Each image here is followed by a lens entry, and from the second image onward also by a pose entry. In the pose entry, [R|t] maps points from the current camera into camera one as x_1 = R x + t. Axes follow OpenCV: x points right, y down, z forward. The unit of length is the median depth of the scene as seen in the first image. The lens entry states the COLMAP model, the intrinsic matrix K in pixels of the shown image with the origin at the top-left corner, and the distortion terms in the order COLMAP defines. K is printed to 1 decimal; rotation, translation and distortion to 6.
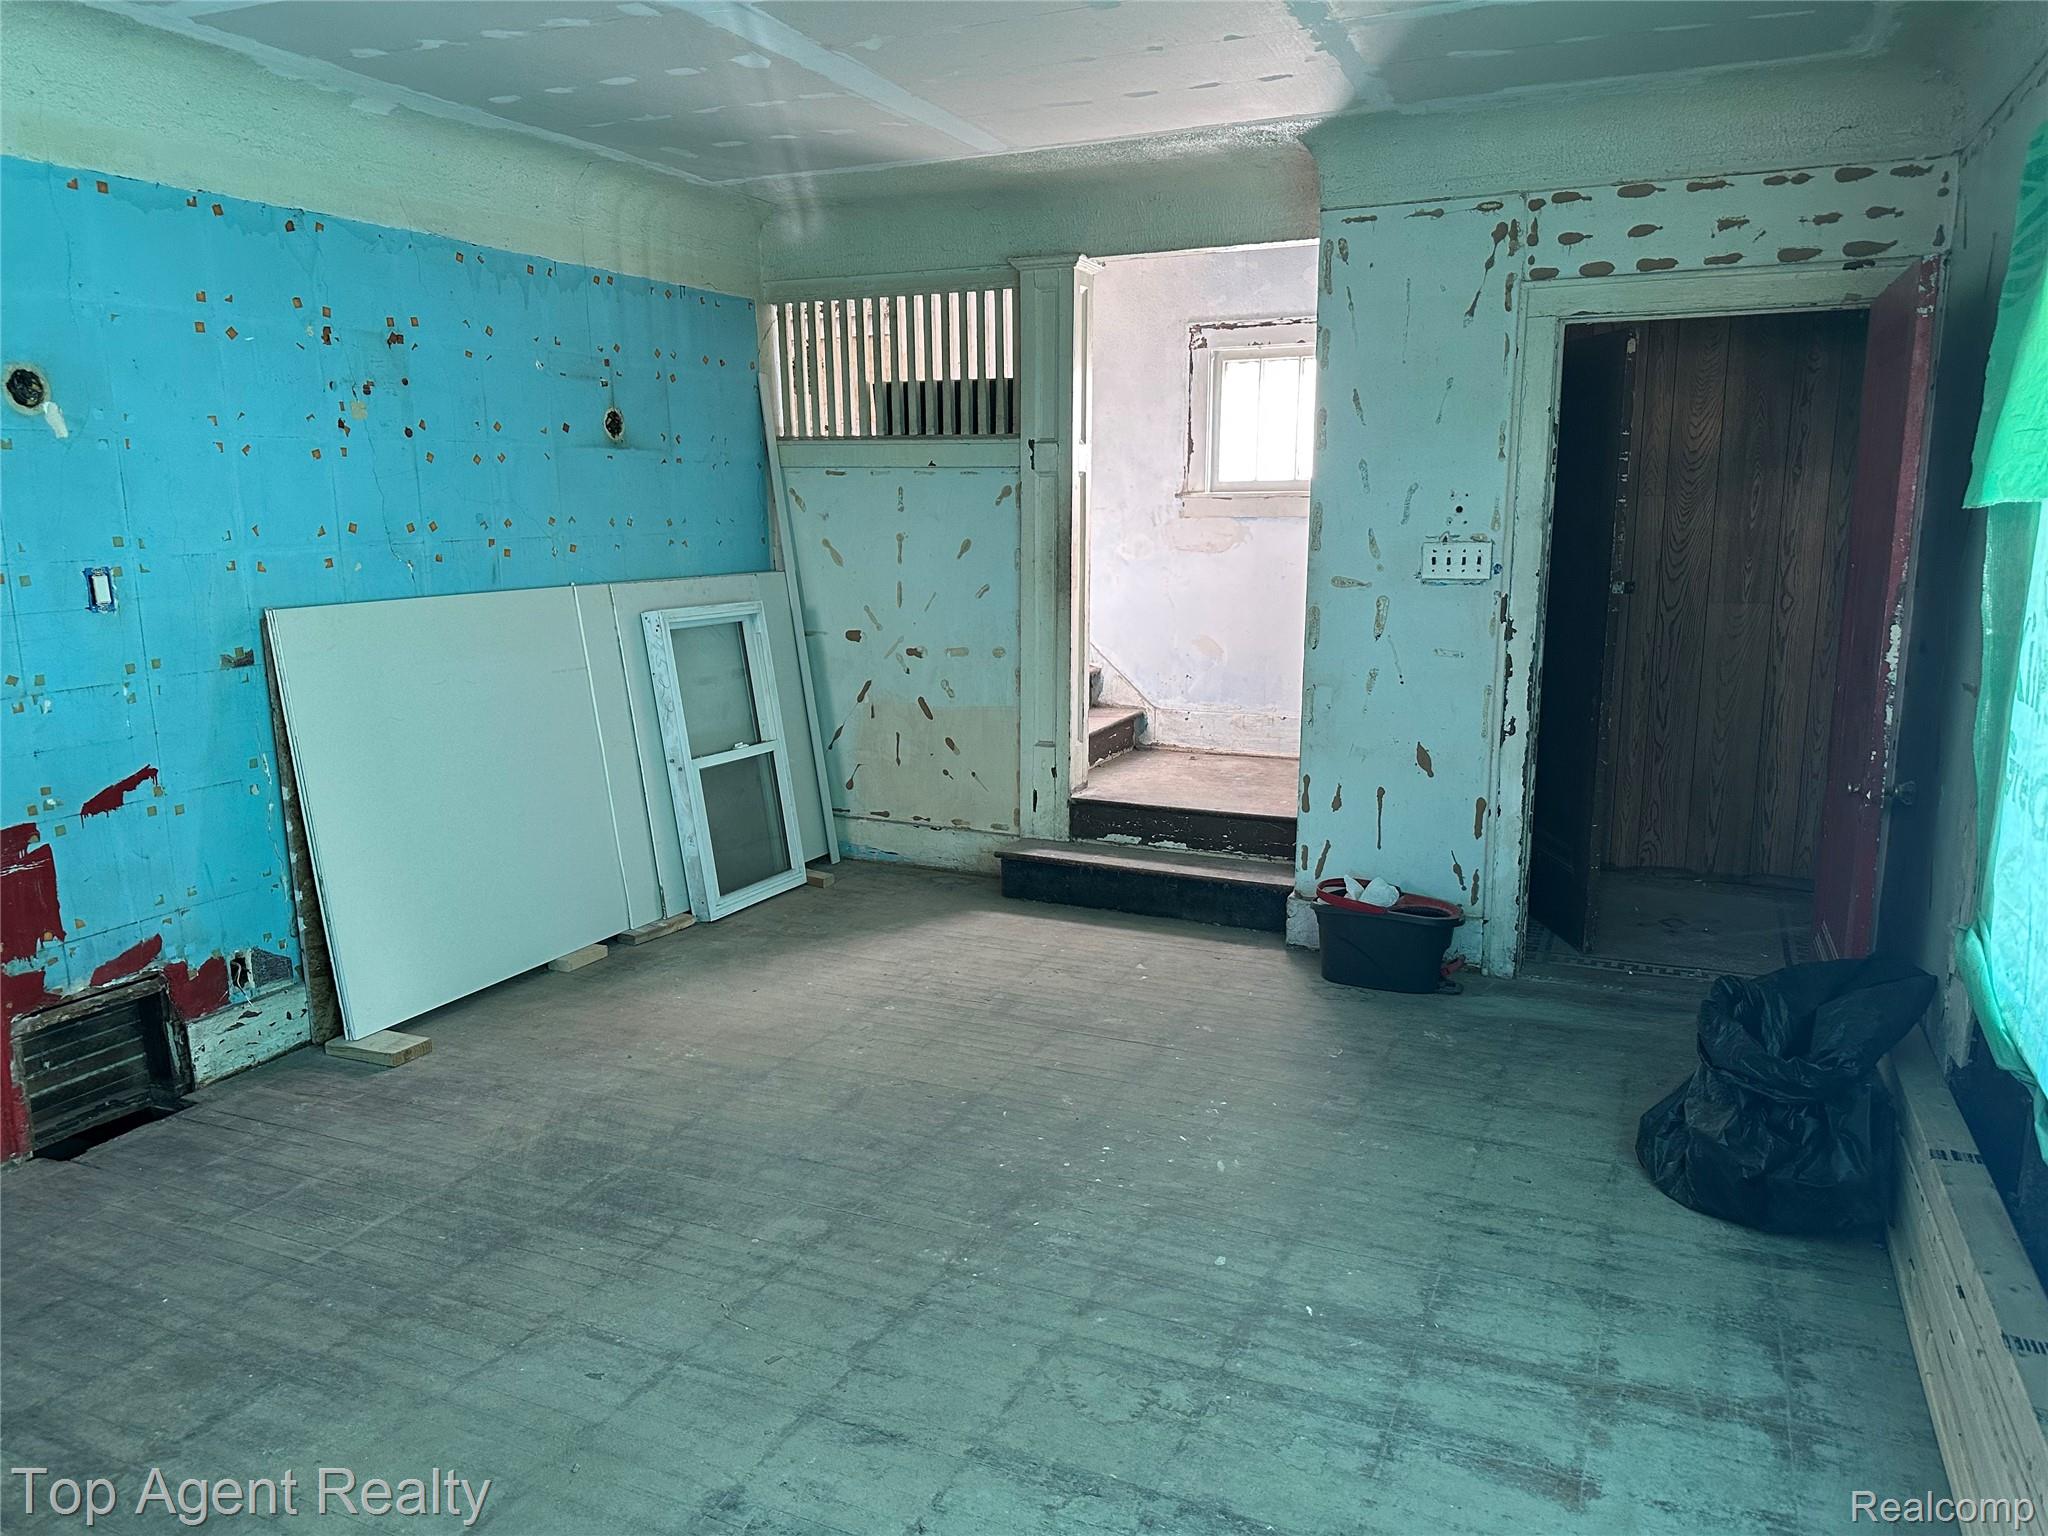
lens RADIAL K [[1464.9, 0, 986.9], [0, 1464.9, 786.0], [0, 0, 1]] dist [0.043099, -0.065354]
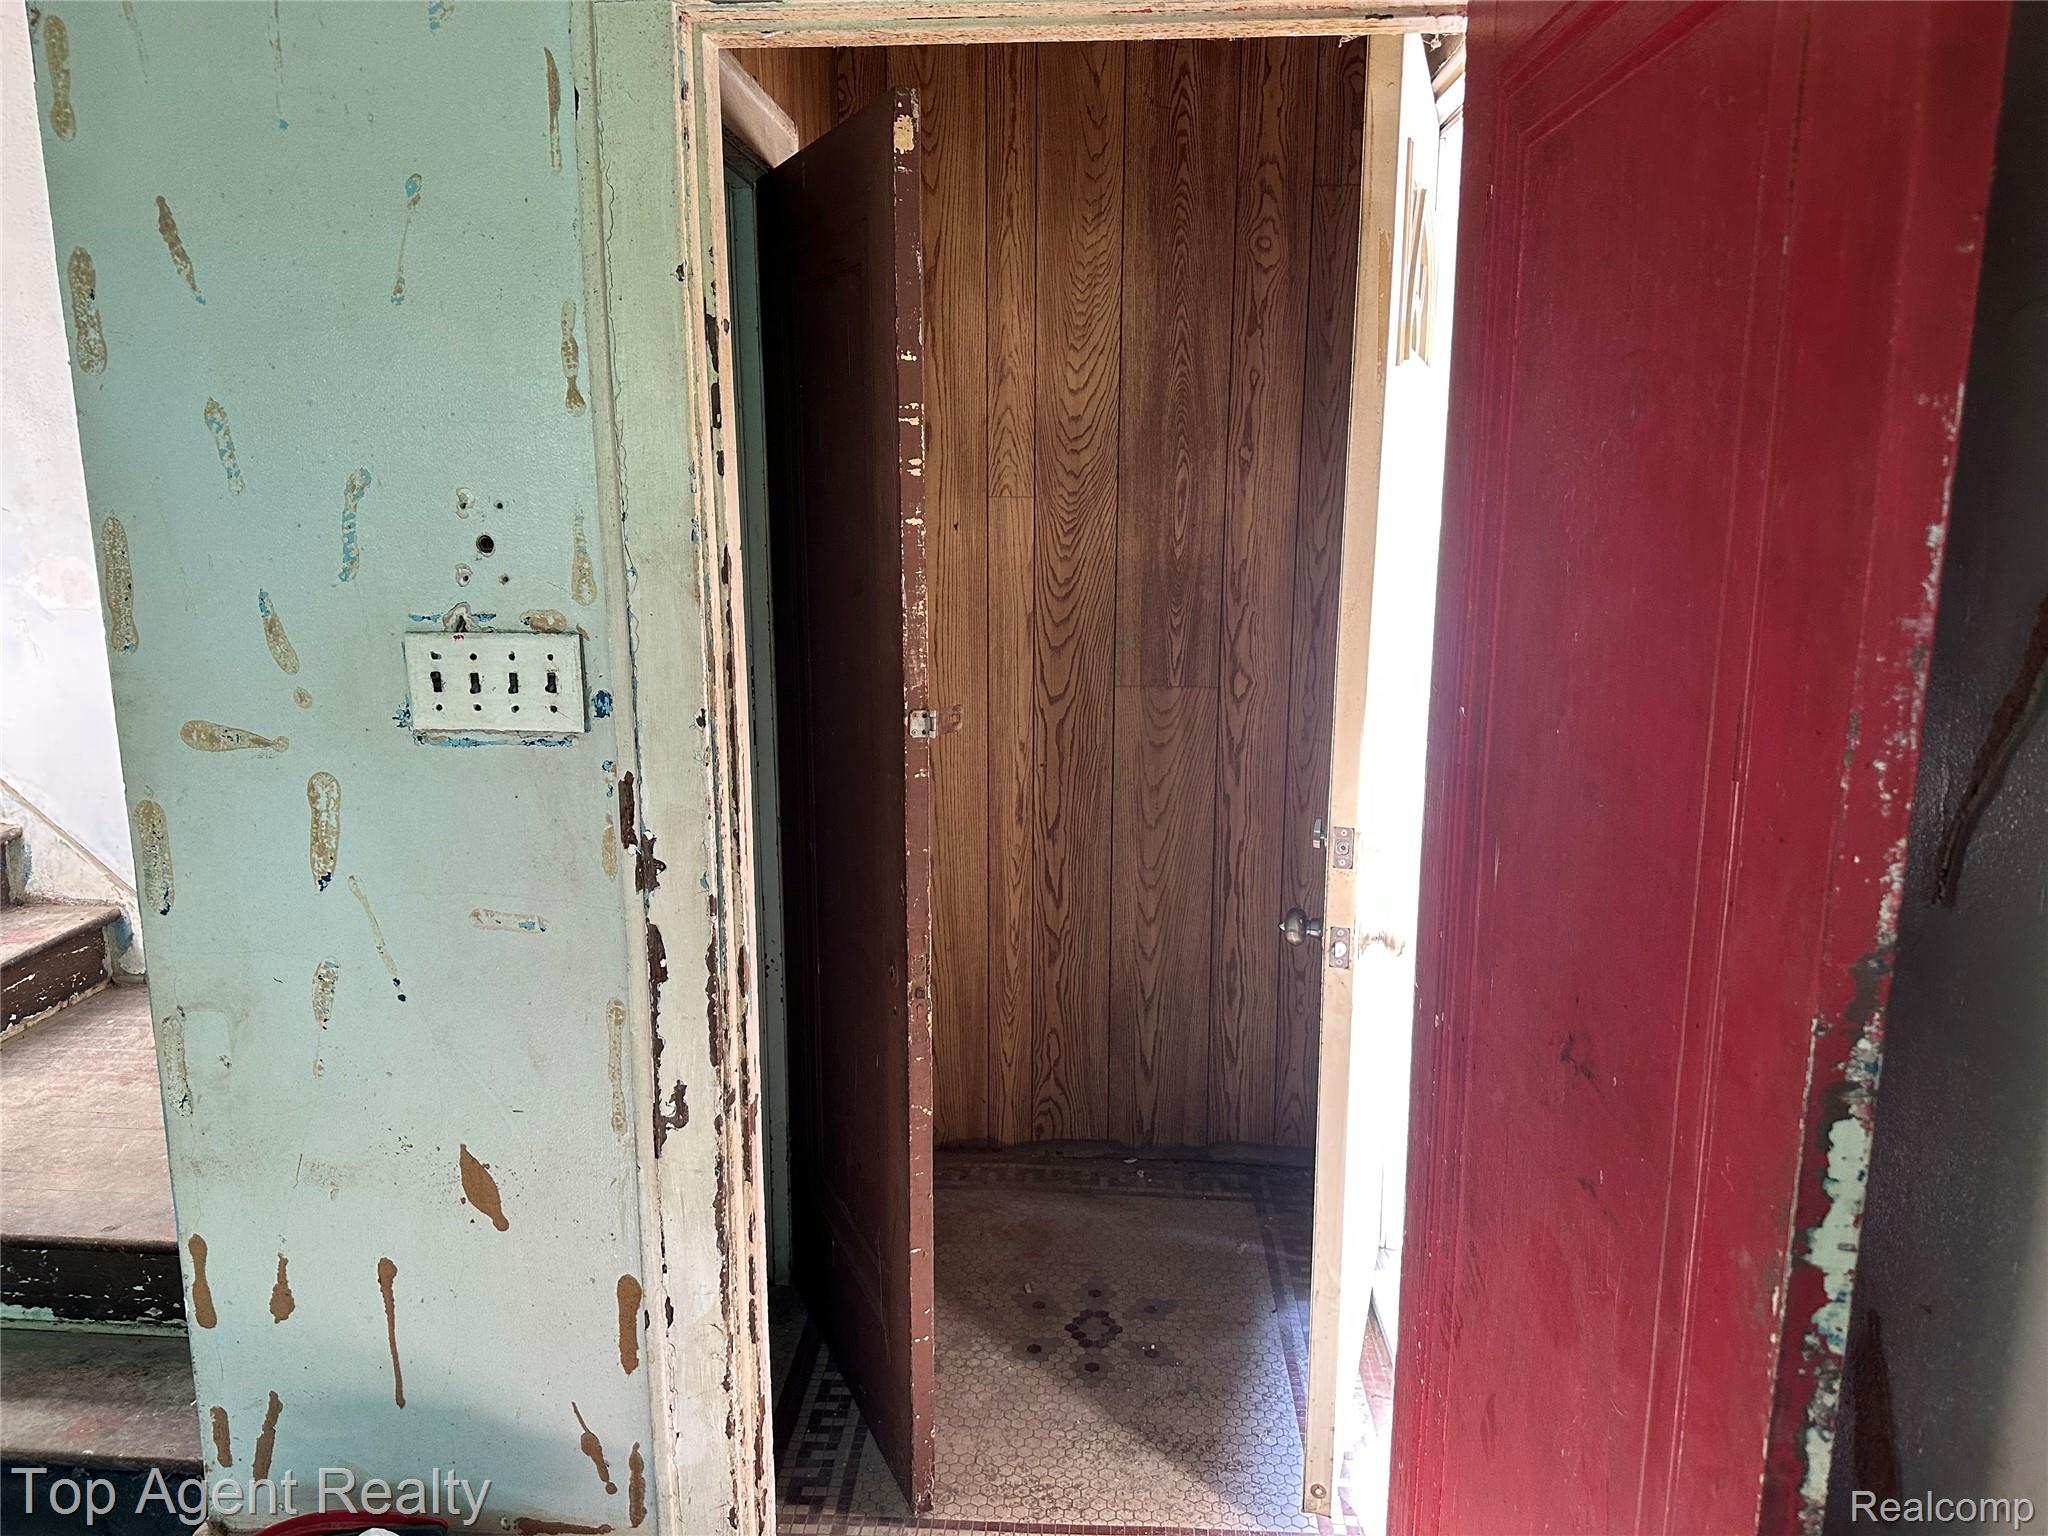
lens RADIAL K [[1464.9, 0, 1015.6], [0, 1464.9, 760.6], [0, 0, 1]] dist [0.043099, -0.065354]
pose [[0.927068, -0.061951, 0.369739, 0.292631], [0.061605, 0.998019, 0.012754, -0.125985], [-0.369796, 0.010954, 0.929048, 0.591189]]
